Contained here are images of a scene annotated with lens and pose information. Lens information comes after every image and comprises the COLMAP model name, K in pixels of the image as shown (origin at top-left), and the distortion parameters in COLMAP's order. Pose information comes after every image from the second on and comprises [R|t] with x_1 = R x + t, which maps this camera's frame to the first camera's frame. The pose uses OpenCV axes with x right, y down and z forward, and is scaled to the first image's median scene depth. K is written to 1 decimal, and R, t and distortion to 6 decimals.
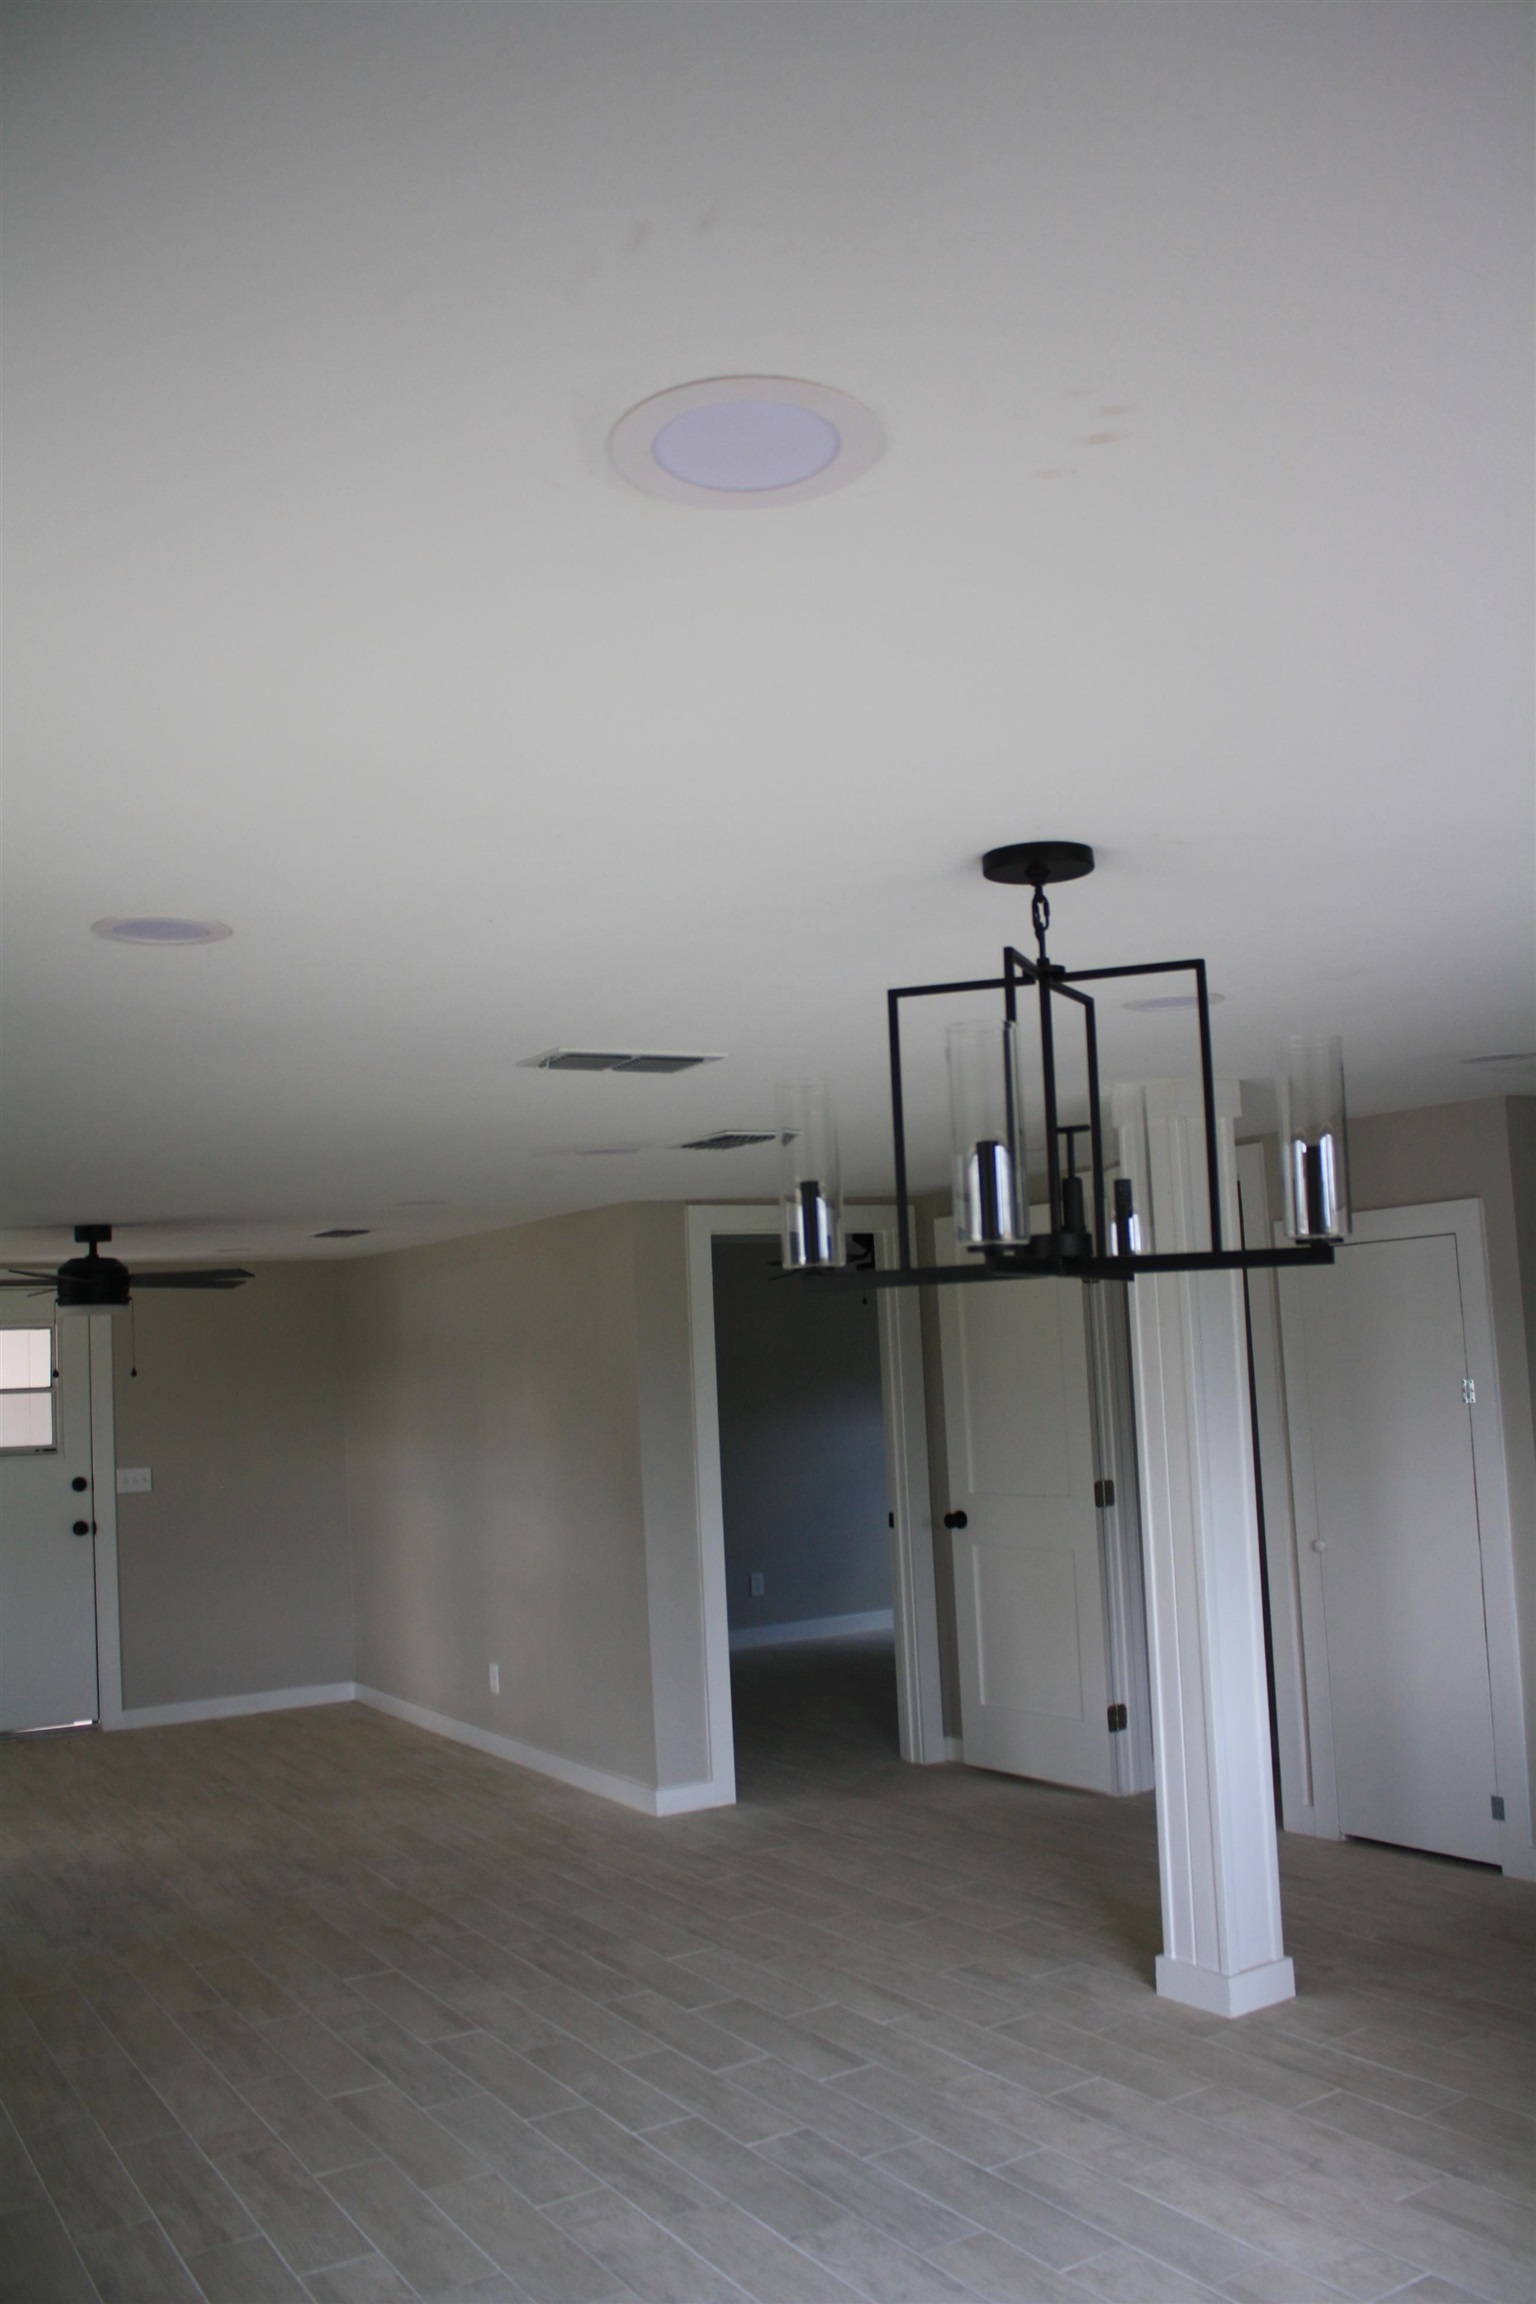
lens RADIAL K [[1931.5, 0, 824.3], [0, 1931.5, 1147.9], [0, 0, 1]] dist [-0.164394, 0.139466]
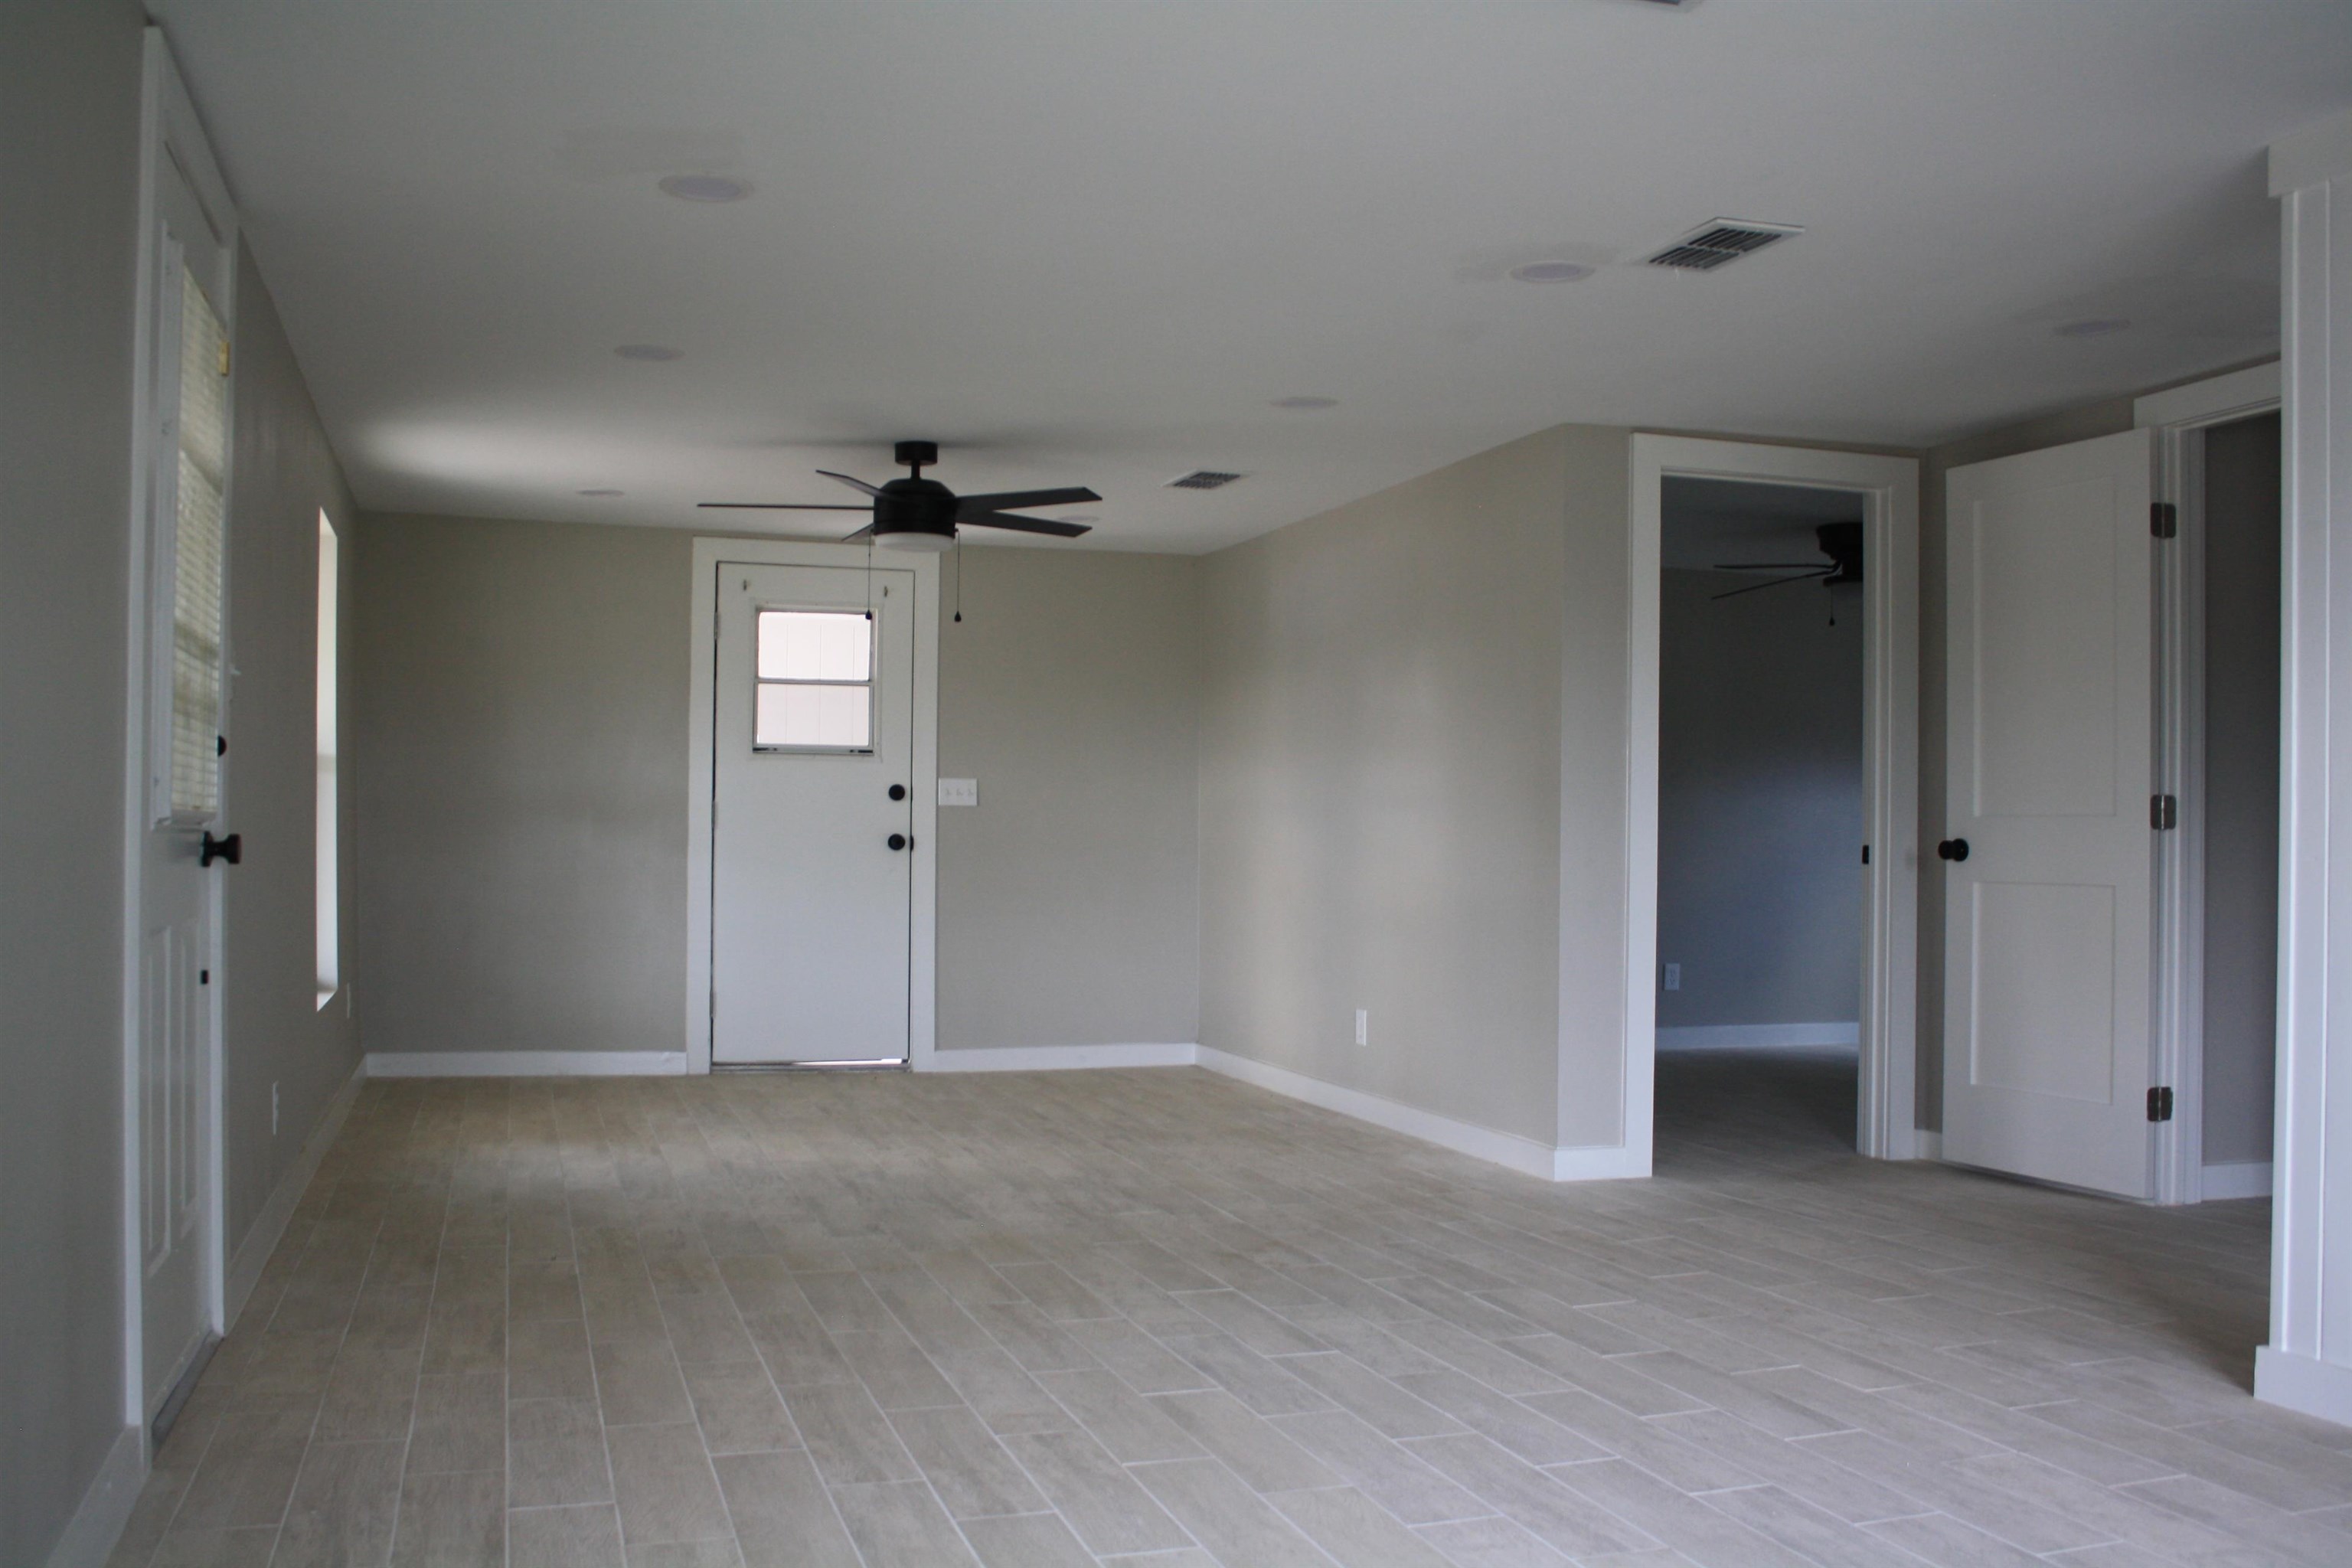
lens RADIAL K [[2137.3, 0, 1175.6], [0, 2137.3, 827.0], [0, 0, 1]] dist [-0.159571, 0.157262]
pose [[0.966270, 0.059034, -0.250674, -0.033827], [-0.031500, 0.993156, 0.112469, 0.133781], [0.255598, -0.100780, 0.961516, 0.127045]]
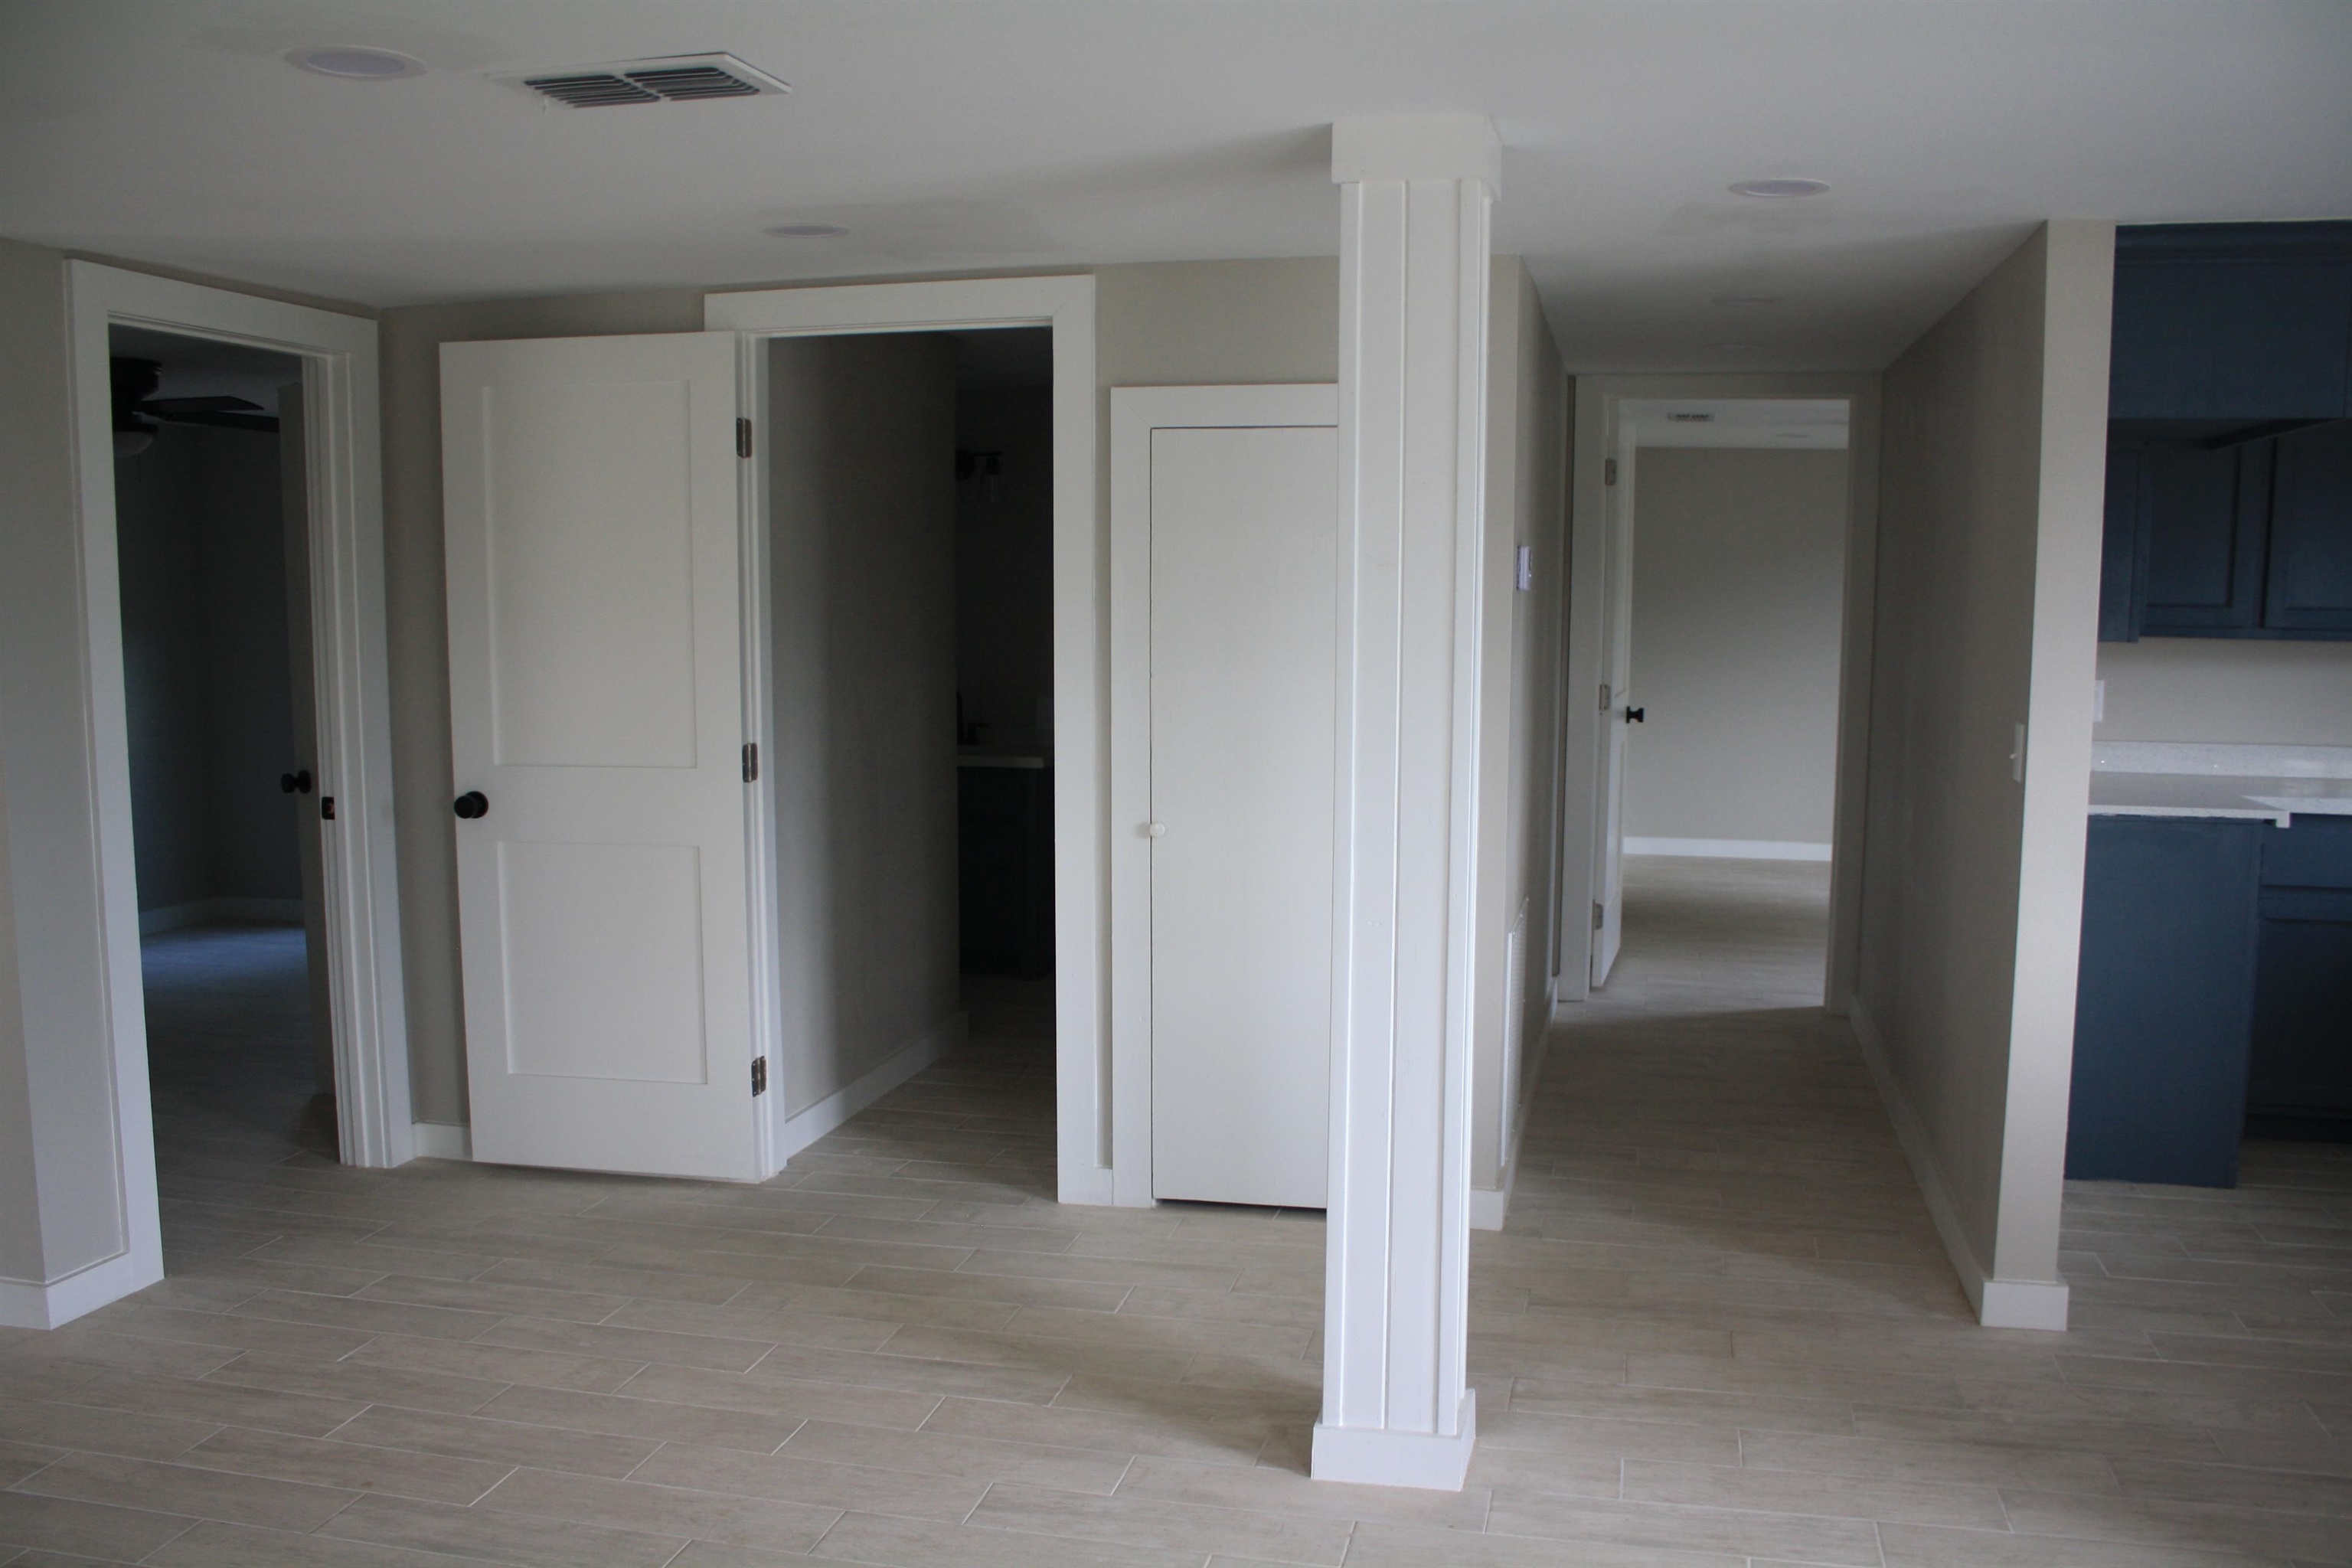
lens RADIAL K [[1971.8, 0, 1178.3], [0, 1971.8, 821.8], [0, 0, 1]] dist [-0.164394, 0.139466]
pose [[0.718991, -0.031219, 0.694318, -0.299969], [-0.112365, 0.980627, 0.160450, 0.088717], [-0.685876, -0.193379, 0.701554, 0.495883]]
